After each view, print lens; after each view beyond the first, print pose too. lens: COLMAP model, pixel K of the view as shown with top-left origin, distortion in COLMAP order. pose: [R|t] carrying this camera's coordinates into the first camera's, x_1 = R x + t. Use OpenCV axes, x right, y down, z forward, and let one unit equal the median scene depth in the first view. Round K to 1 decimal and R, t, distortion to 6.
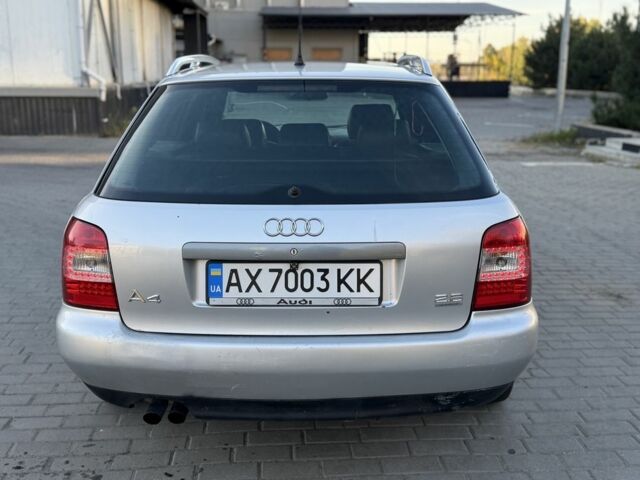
lens RADIAL K [[701.0, 0, 320.0], [0, 701.0, 240.0], [0, 0, 1]] dist [0.178281, -0.389950]
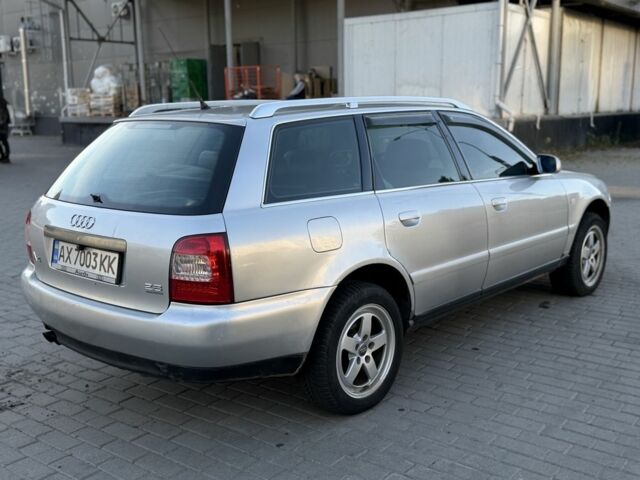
lens RADIAL K [[701.0, 0, 320.0], [0, 701.0, 240.0], [0, 0, 1]] dist [0.178281, -0.389950]
pose [[0.751963, 0.110988, -0.649794, 1.255083], [-0.136151, 0.990620, 0.011644, -0.062735], [0.644992, 0.079714, 0.760021, 0.187789]]
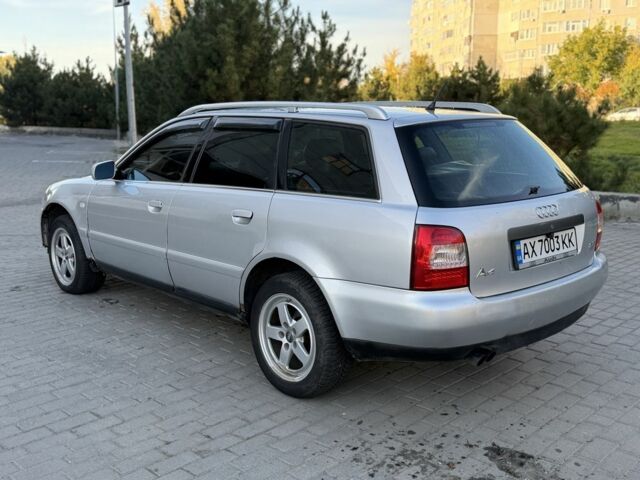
lens RADIAL K [[701.0, 0, 320.0], [0, 701.0, 240.0], [0, 0, 1]] dist [0.178281, -0.389950]
pose [[0.736407, -0.127967, 0.664326, -1.419237], [0.161101, 0.986871, 0.011517, -0.052732], [-0.657078, 0.098542, 0.747354, 0.149093]]
